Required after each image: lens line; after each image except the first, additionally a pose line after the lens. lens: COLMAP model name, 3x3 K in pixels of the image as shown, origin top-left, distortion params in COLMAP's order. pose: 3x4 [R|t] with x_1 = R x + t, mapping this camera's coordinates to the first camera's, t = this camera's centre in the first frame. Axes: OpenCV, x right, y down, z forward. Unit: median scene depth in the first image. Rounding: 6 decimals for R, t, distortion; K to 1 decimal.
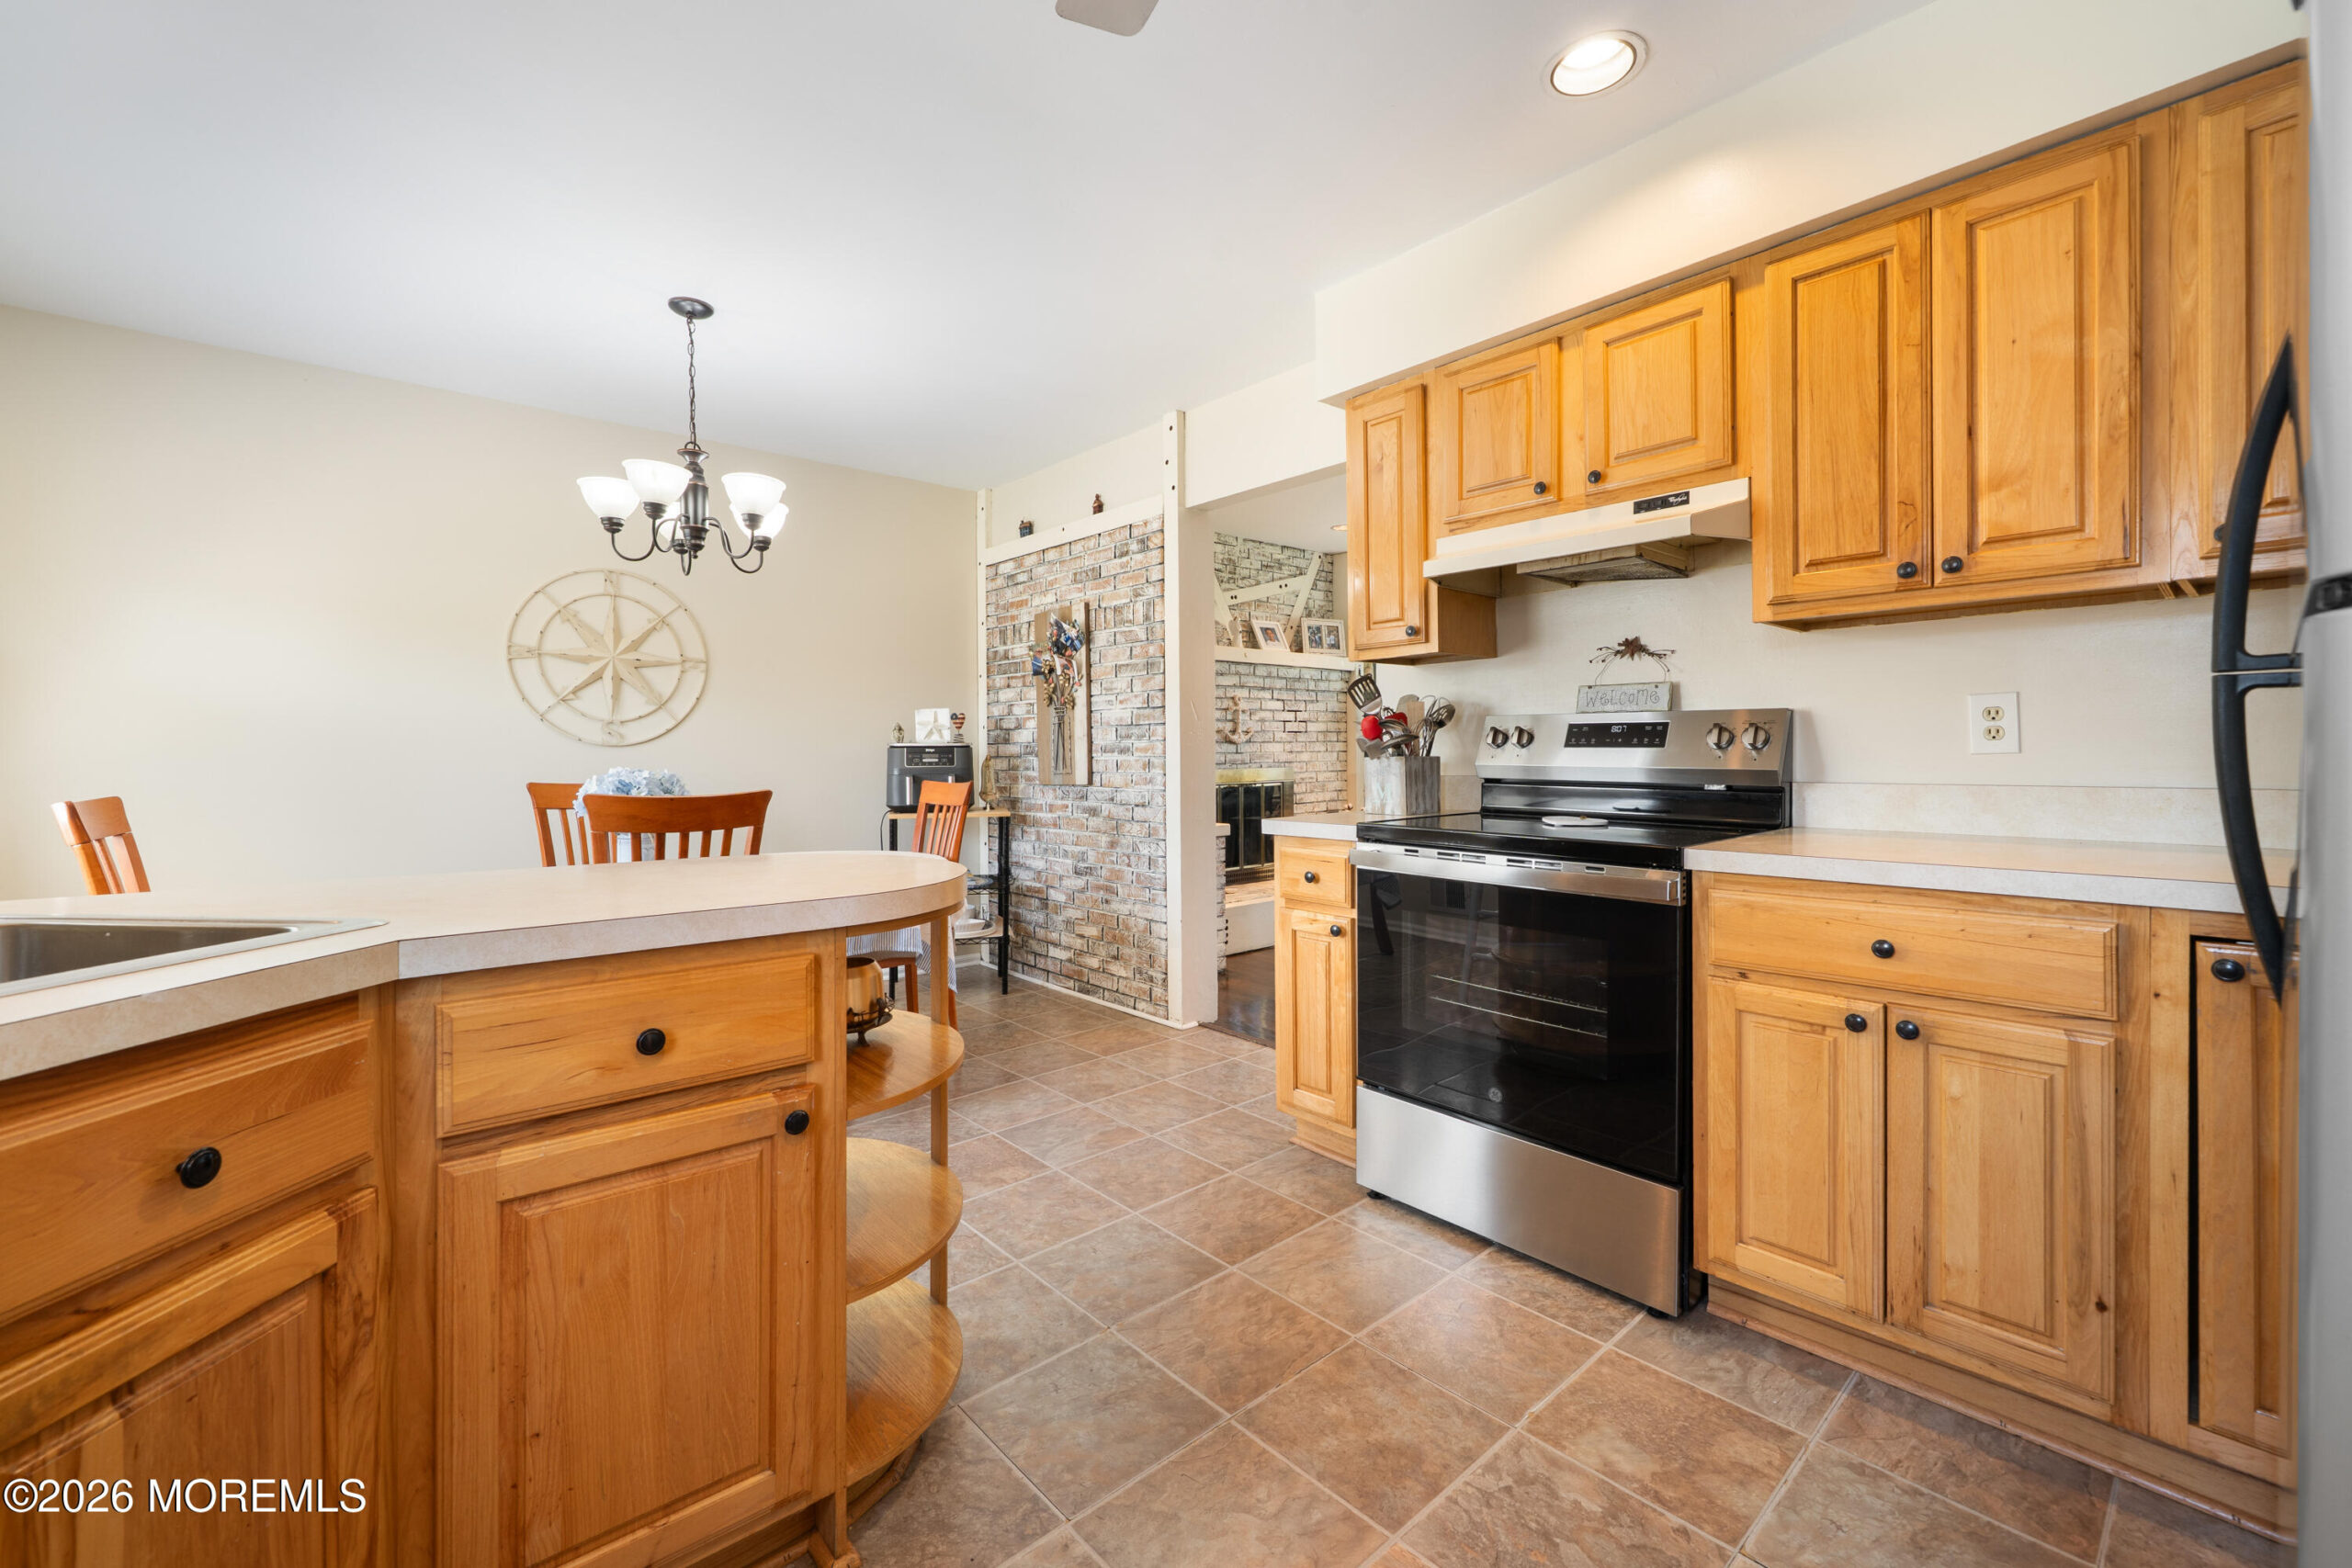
lens RADIAL K [[947.7, 0, 1154.3], [0, 947.7, 761.1], [0, 0, 1]] dist [-0.003101, -0.000174]
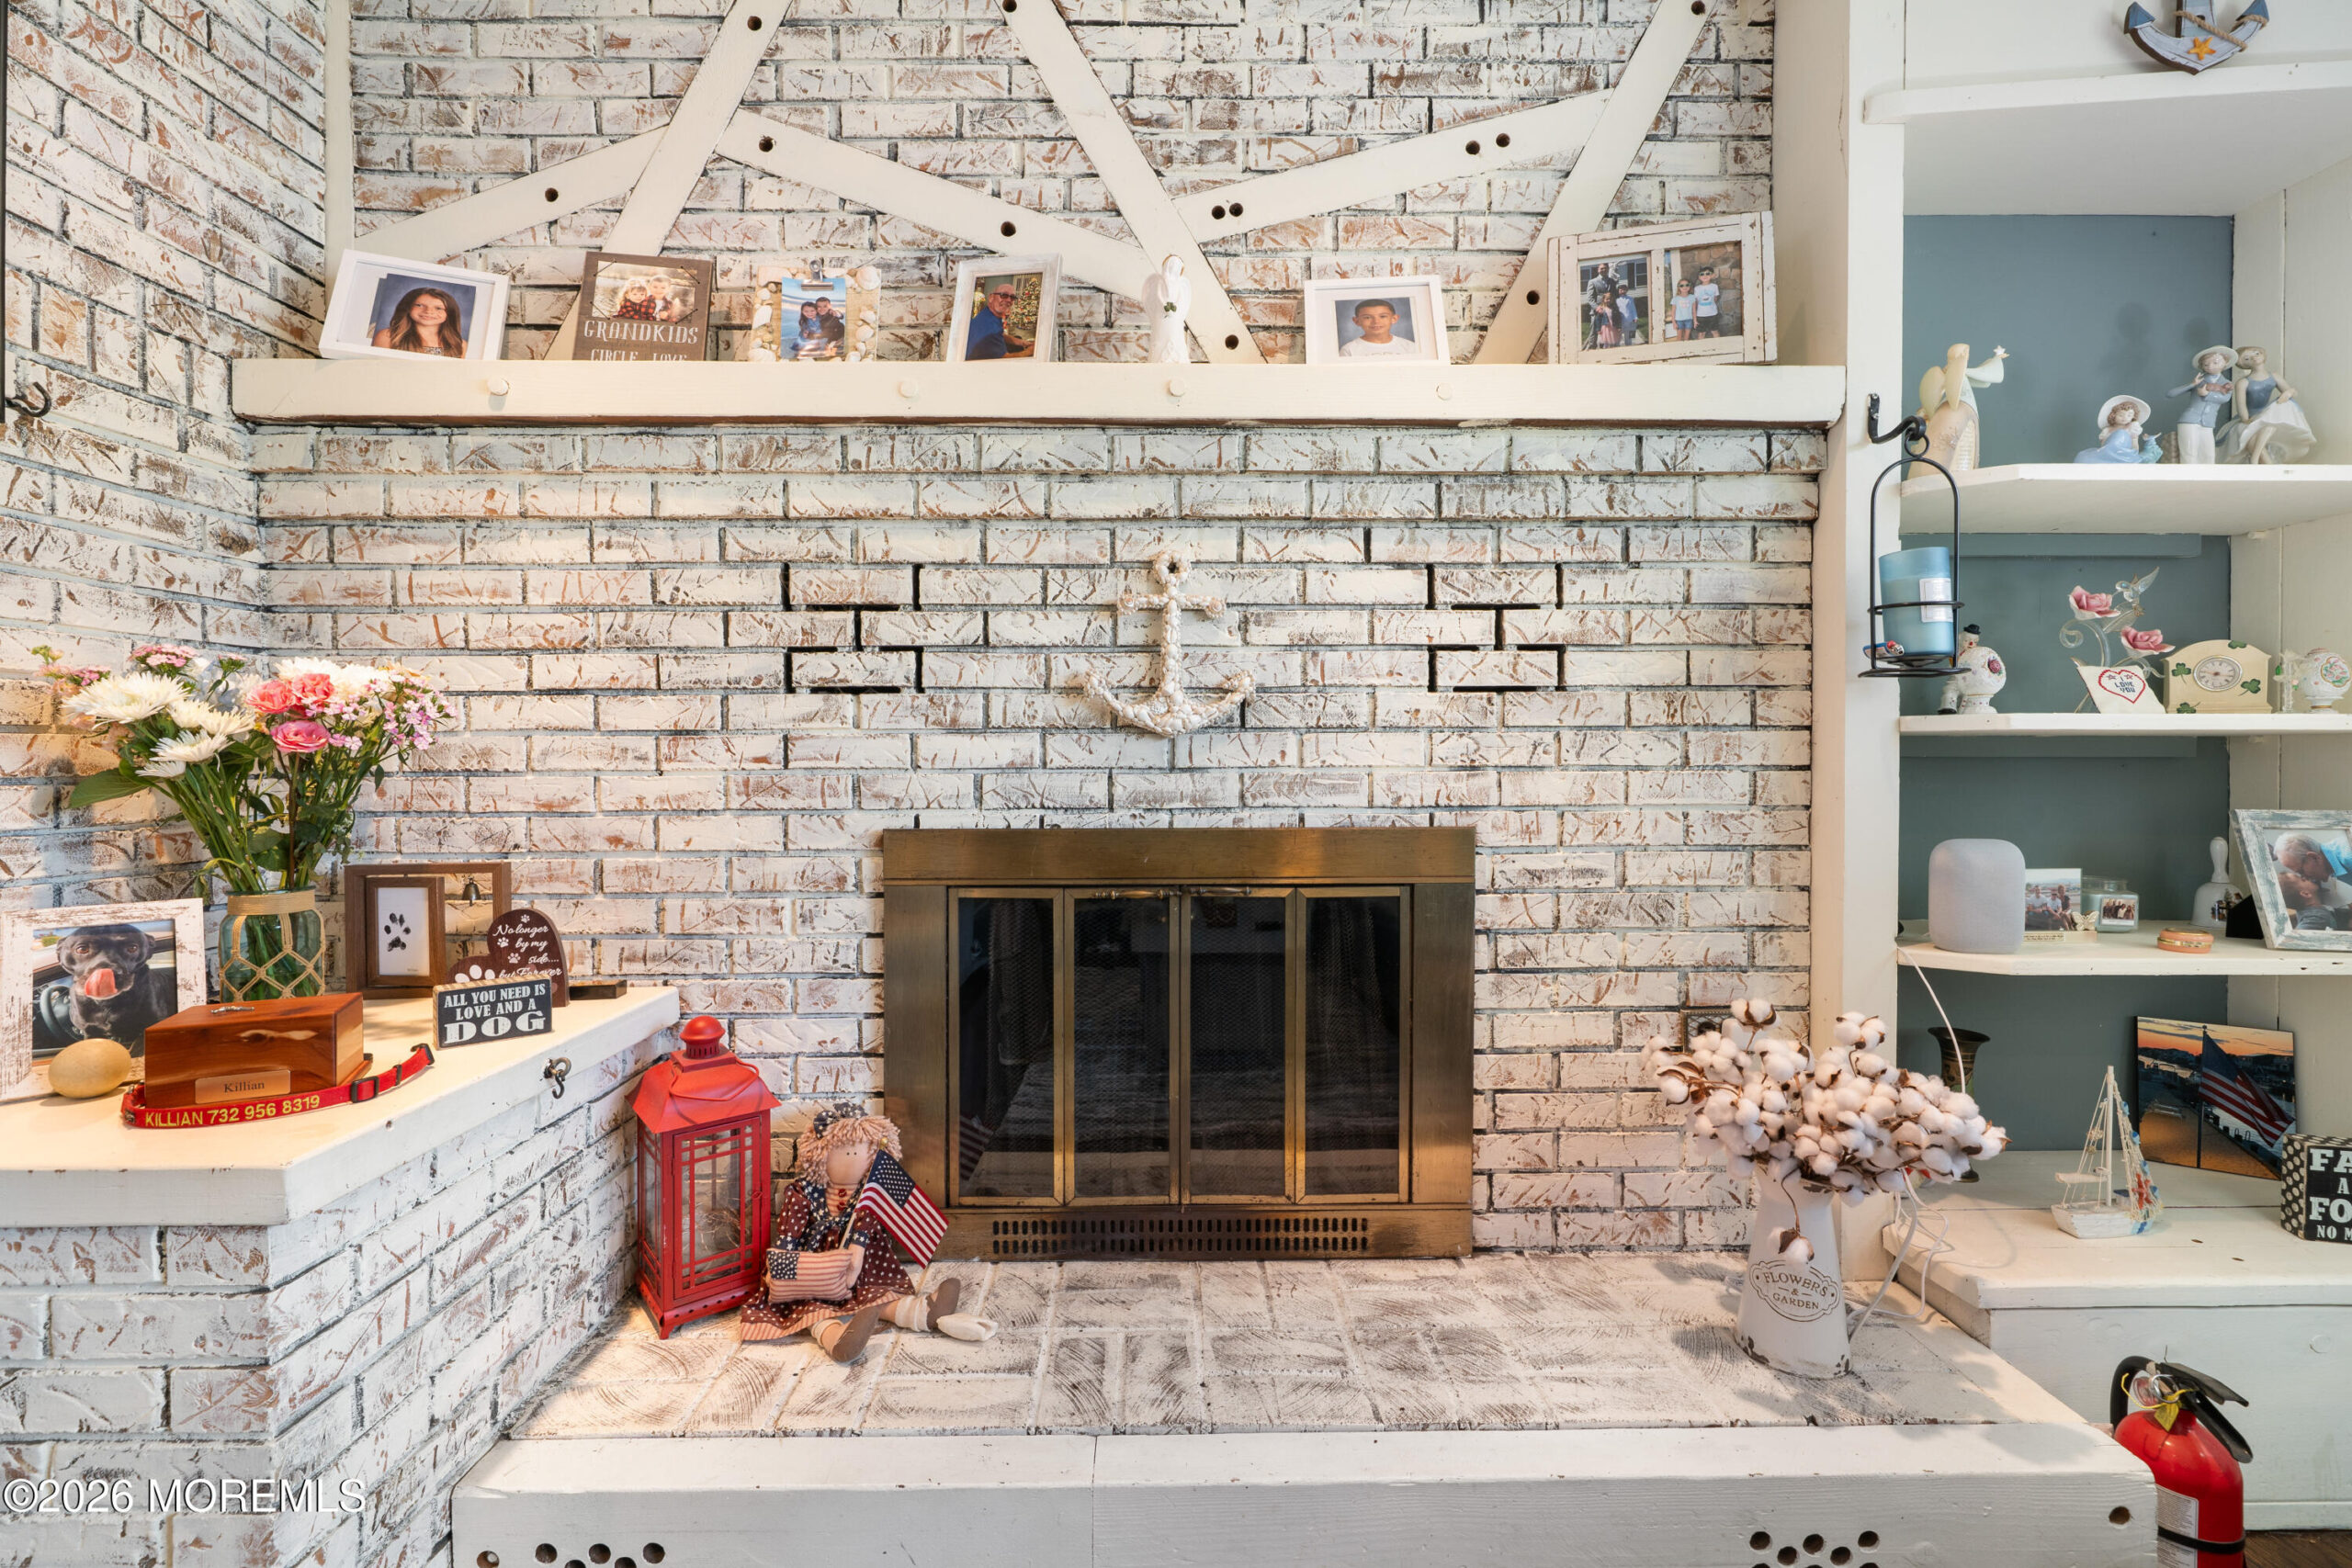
lens RADIAL K [[1003.4, 0, 1164.8], [0, 1003.4, 776.4], [0, 0, 1]] dist [0.000870, 0.000406]
pose [[0.771505, 0.014684, -0.636054, 0.403712], [-0.013434, 0.999887, 0.006789, -0.012599], [0.636082, 0.003307, 0.771615, 1.179562]]
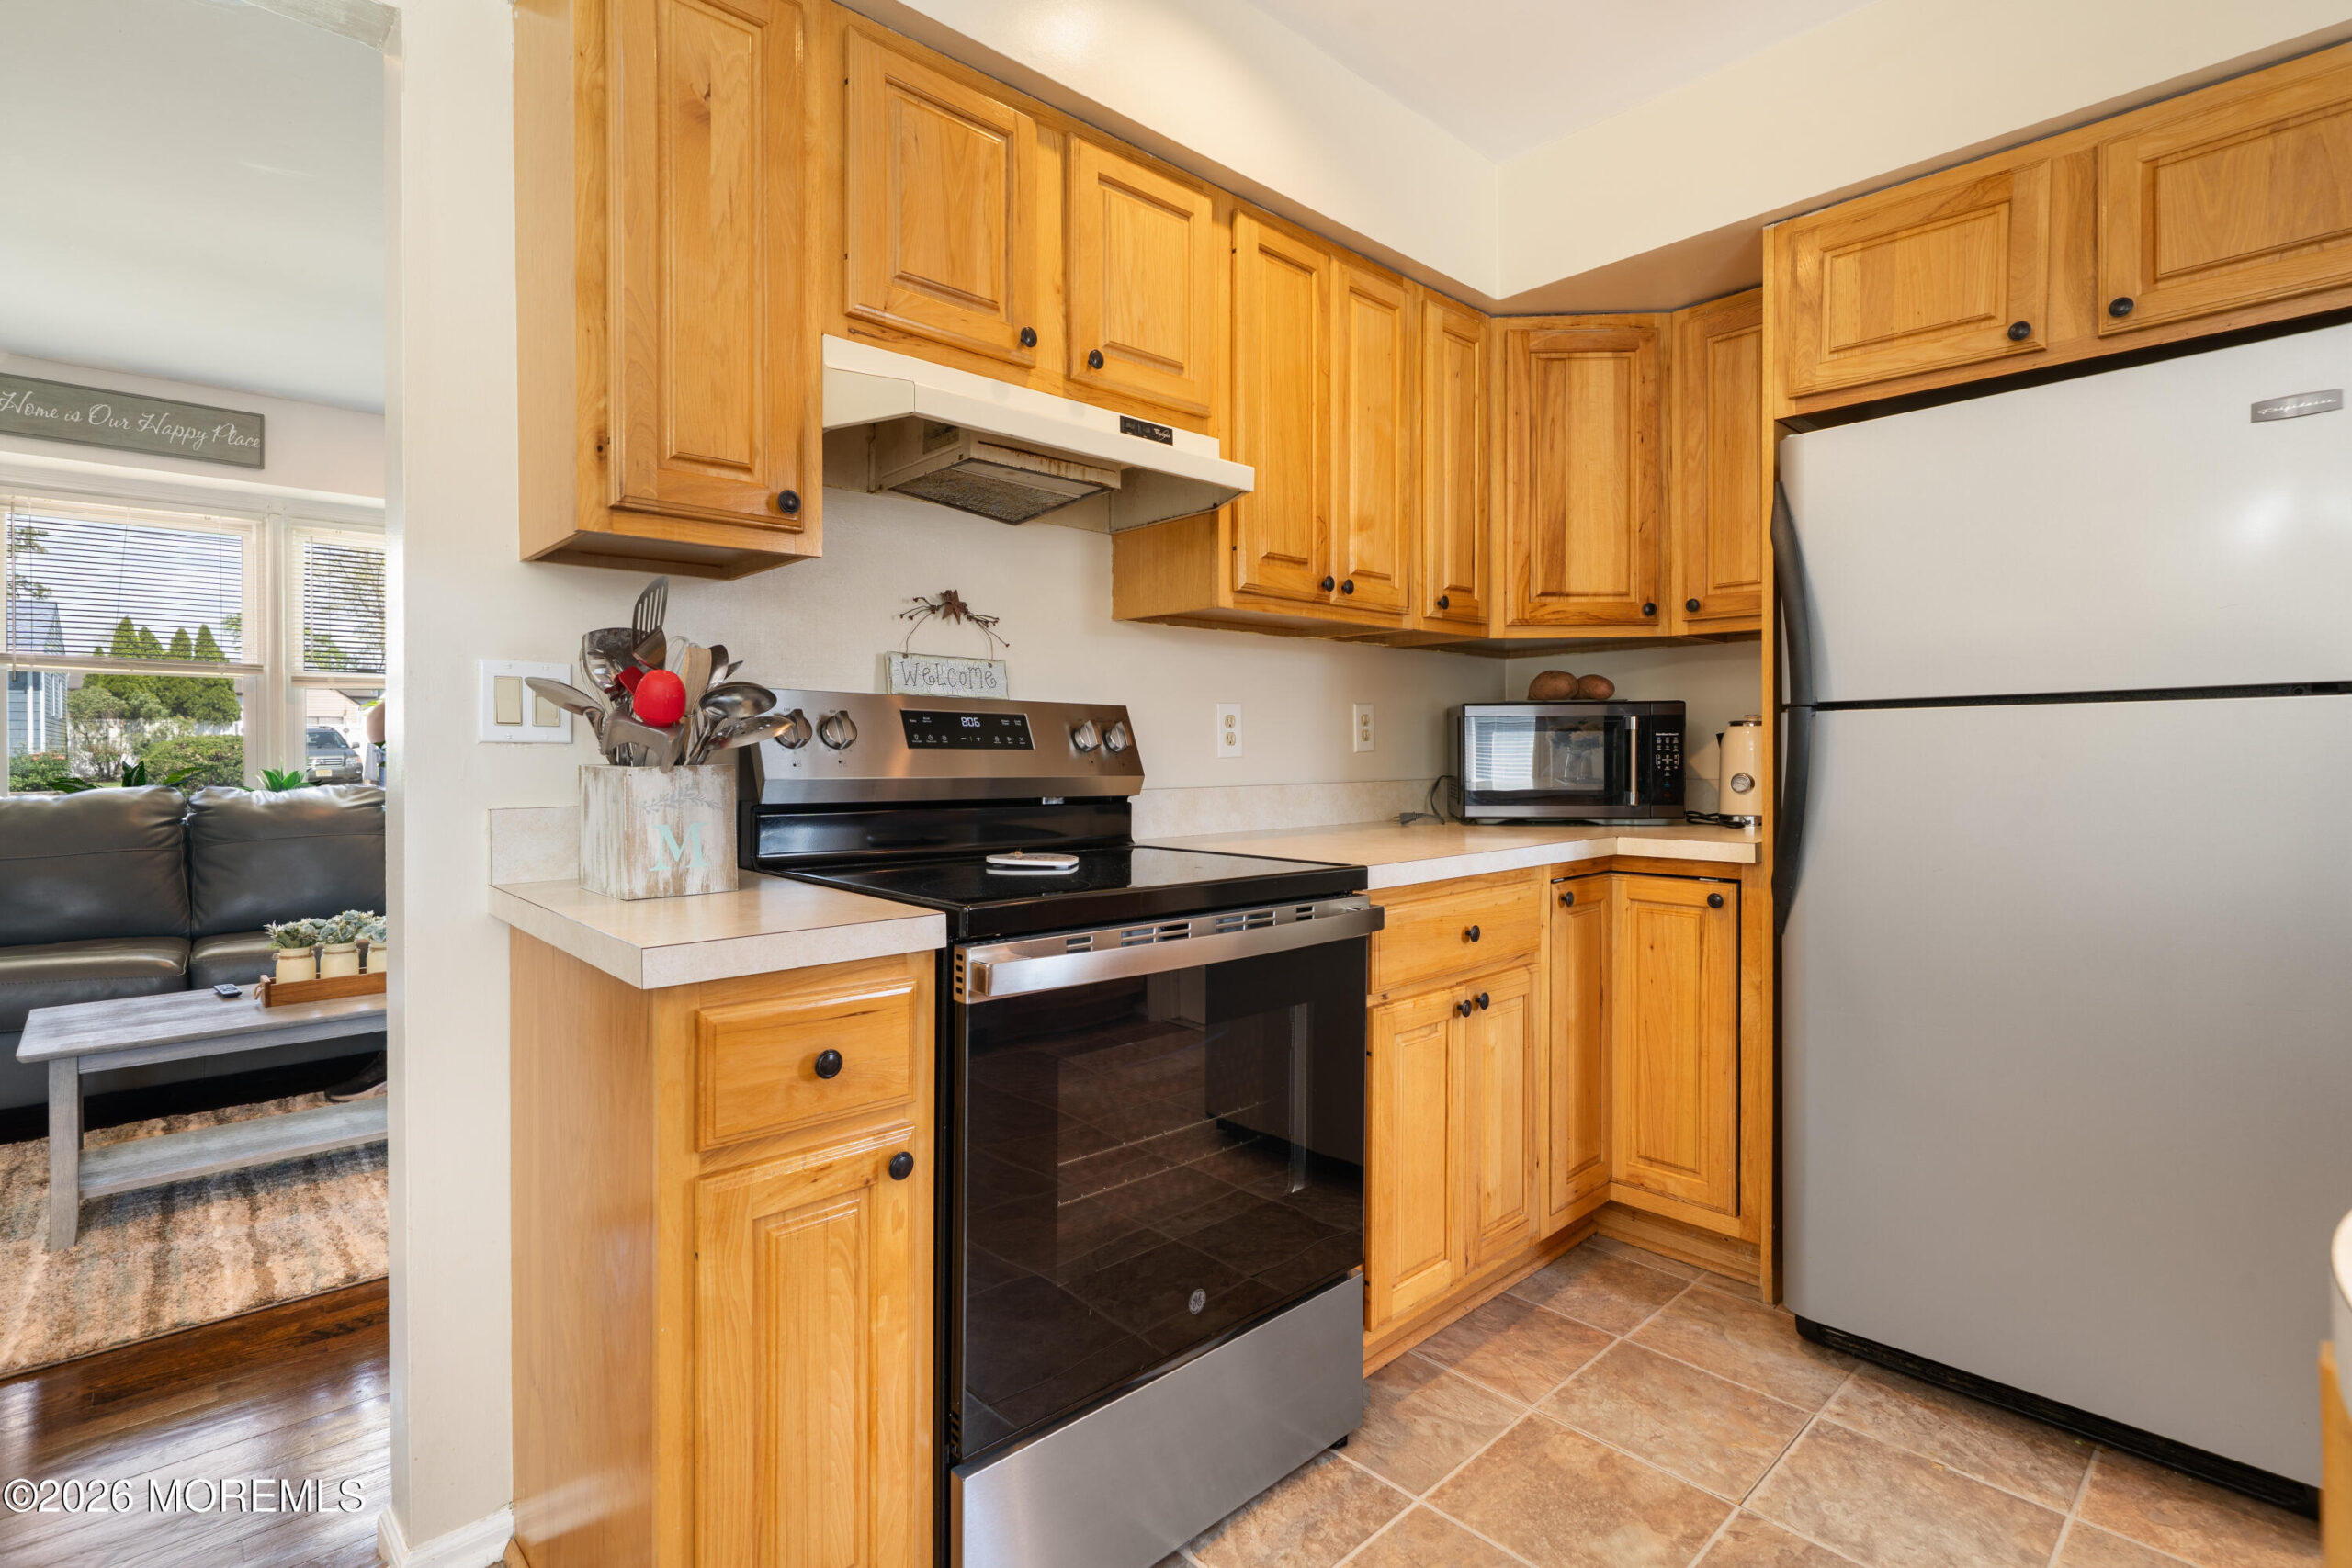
lens RADIAL K [[1122.5, 0, 1168.8], [0, 1122.5, 756.6], [0, 0, 1]] dist [0.001014, 0.000772]
pose [[-0.049392, 0.003267, 0.998774, -0.201769], [0.012111, 0.999923, -0.002671, -0.003048], [-0.998706, 0.011964, -0.049427, 0.555048]]
